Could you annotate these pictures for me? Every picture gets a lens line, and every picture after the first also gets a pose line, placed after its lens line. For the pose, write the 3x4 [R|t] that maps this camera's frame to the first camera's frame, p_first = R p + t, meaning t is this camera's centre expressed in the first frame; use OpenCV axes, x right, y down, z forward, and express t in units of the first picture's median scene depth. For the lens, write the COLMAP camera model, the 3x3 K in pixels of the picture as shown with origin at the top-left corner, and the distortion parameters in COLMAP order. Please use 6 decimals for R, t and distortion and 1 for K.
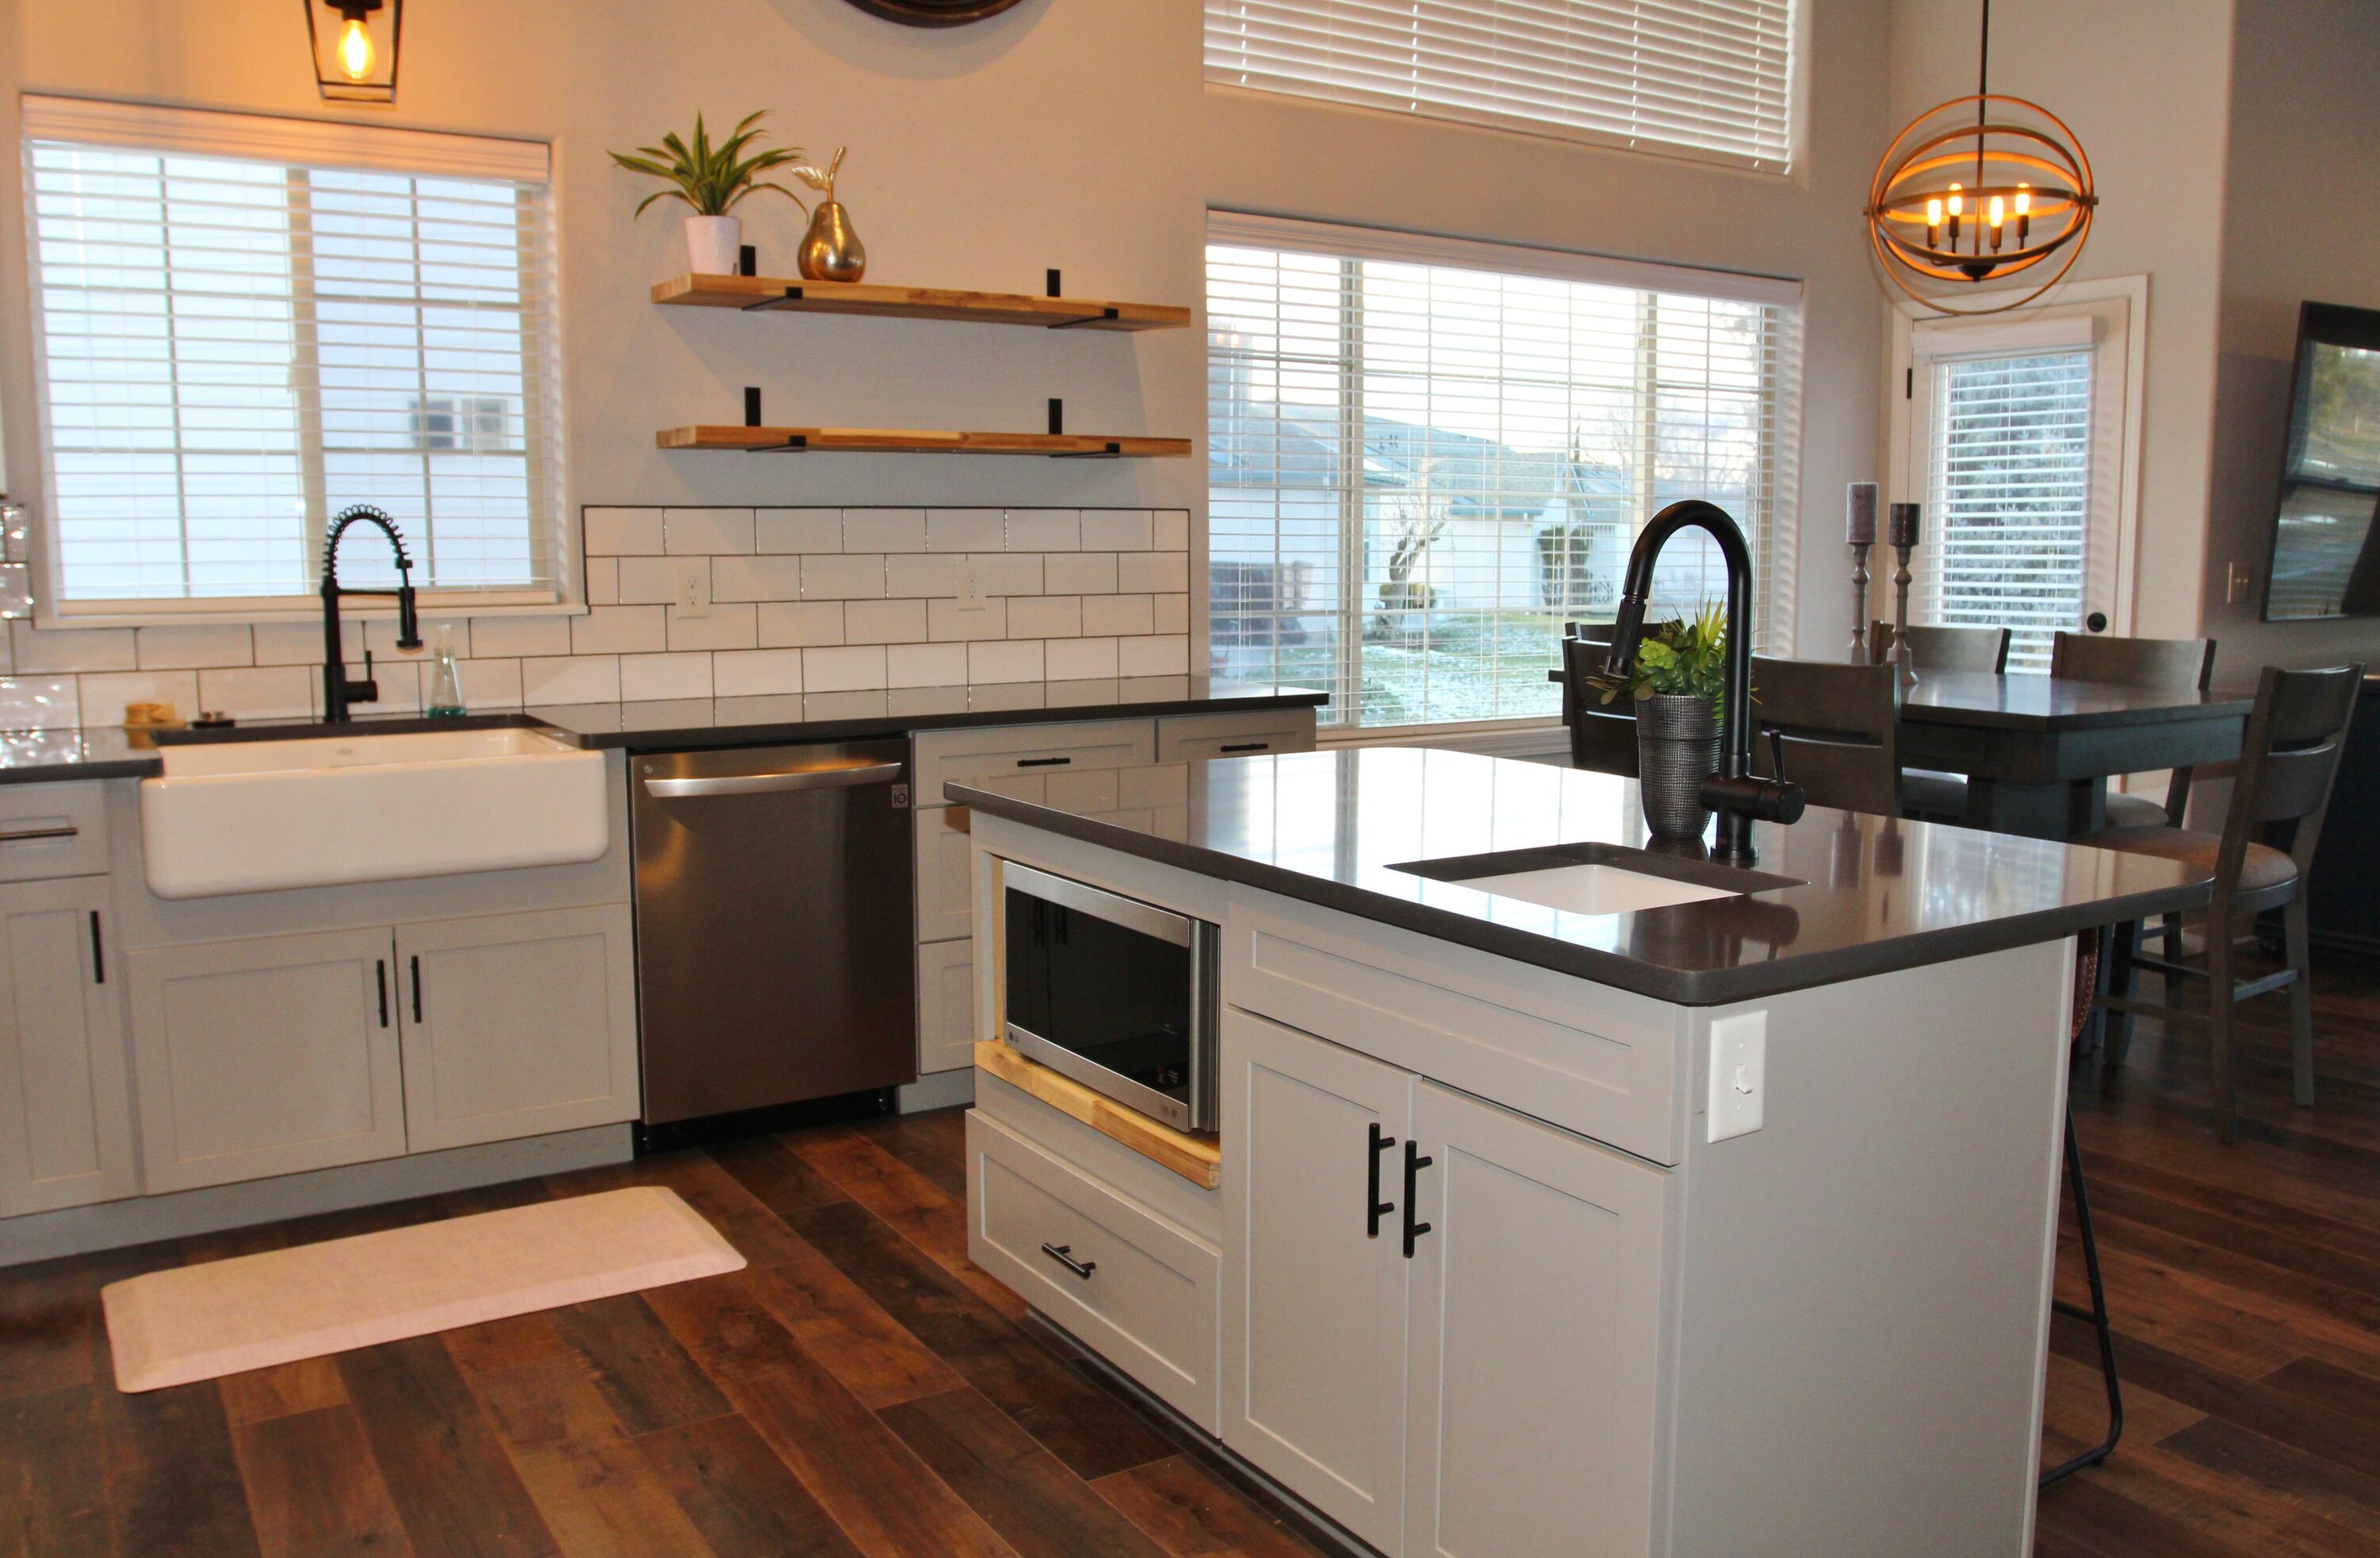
lens RADIAL K [[1864.1, 0, 1197.1], [0, 1864.1, 822.8], [0, 0, 1]] dist [-0.112344, 0.079918]
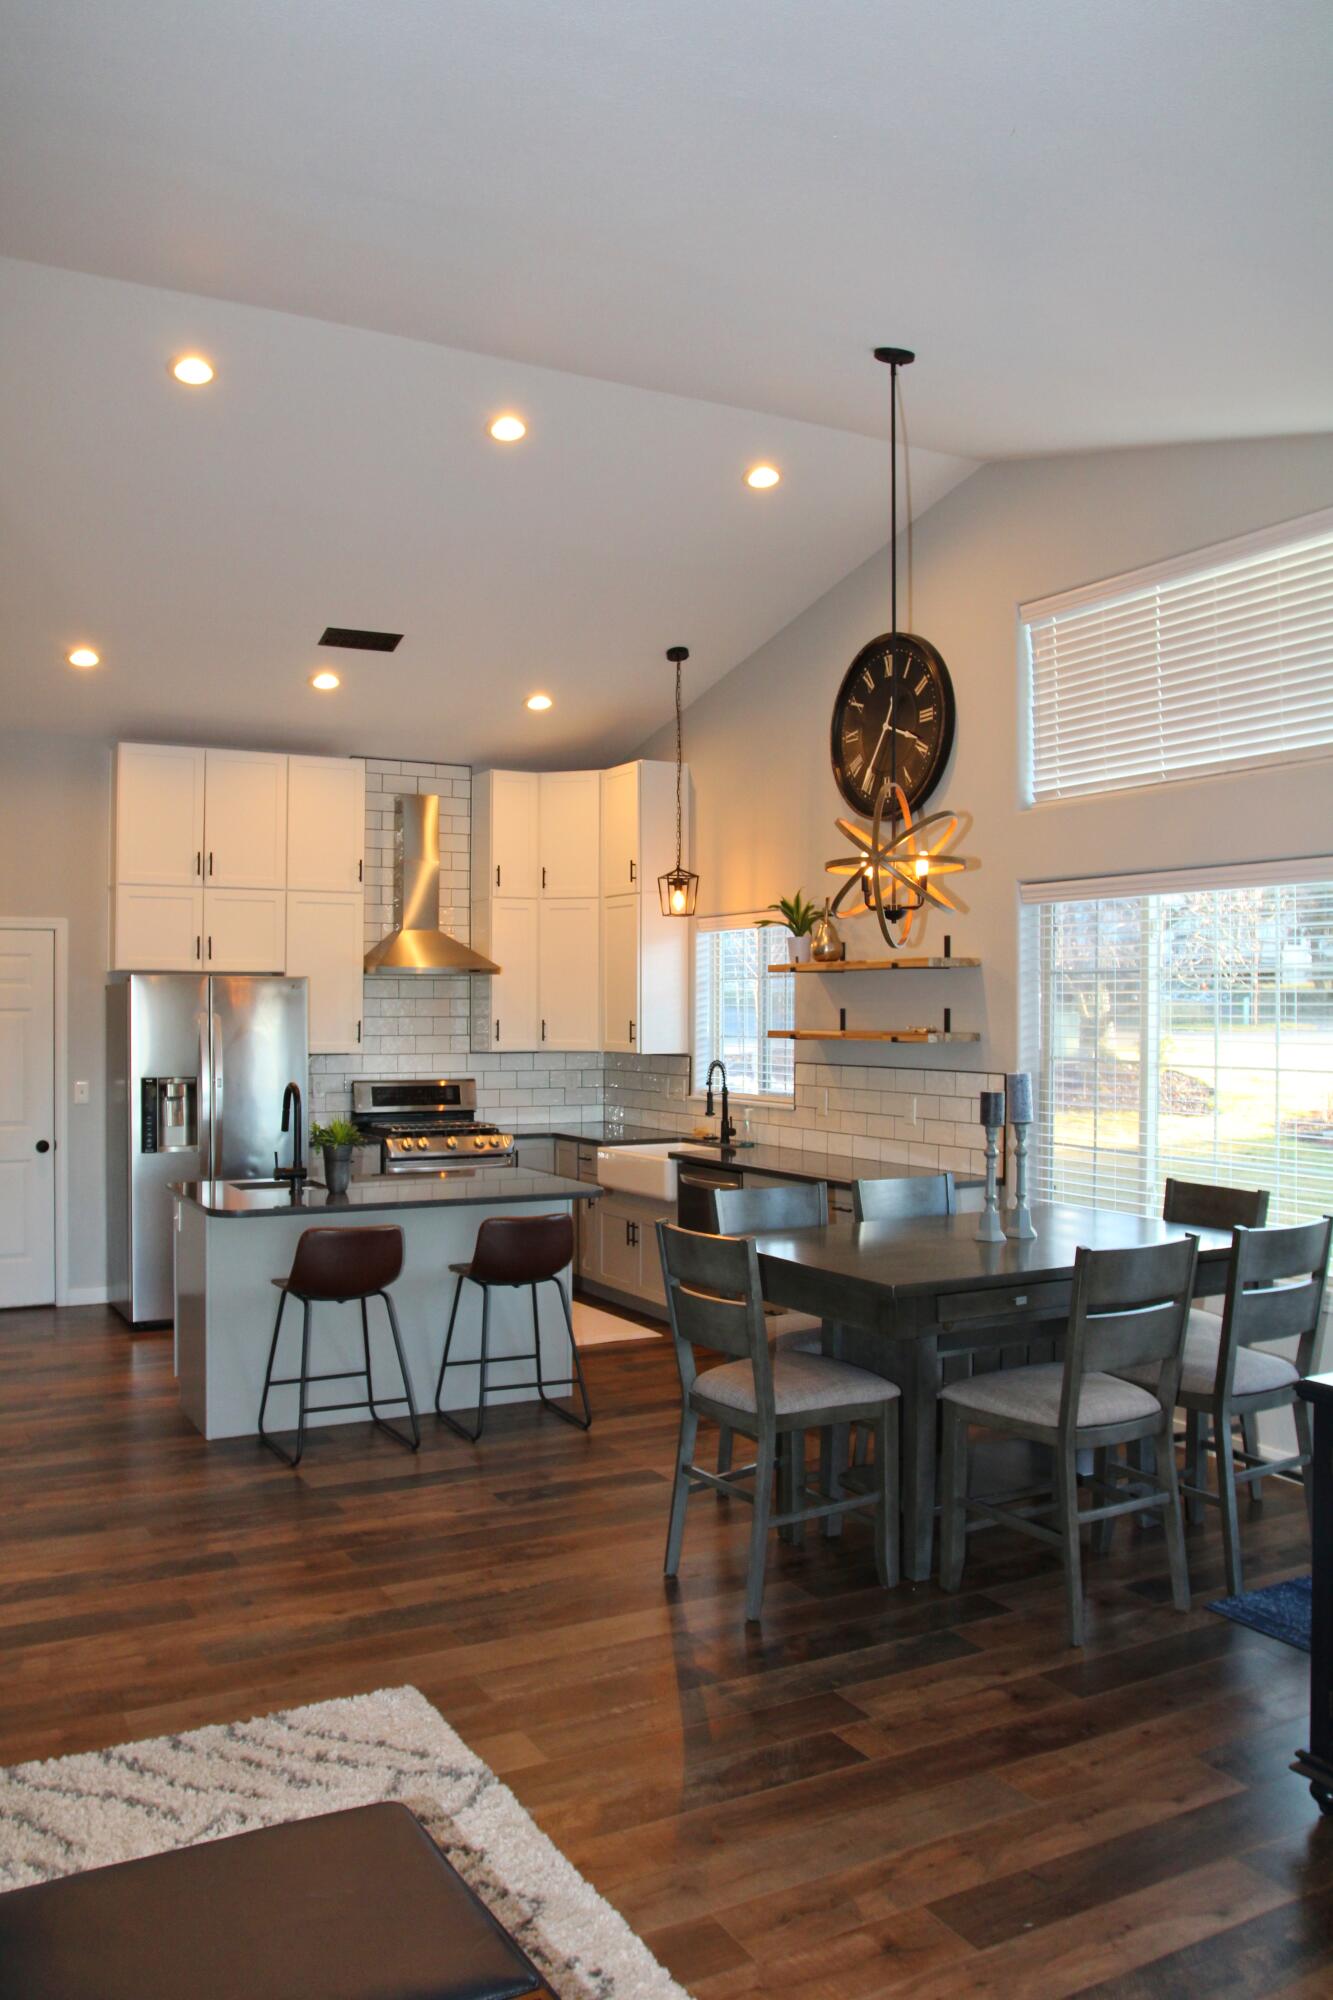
lens RADIAL K [[1566.3, 0, 666.5], [0, 1566.3, 1000.0], [0, 0, 1]] dist [-0.066906, 0.012746]
pose [[-0.067584, -0.008893, -0.997674, 2.228289], [-0.157100, 0.987581, 0.001839, -0.313134], [0.985268, 0.156858, -0.068142, 1.324949]]
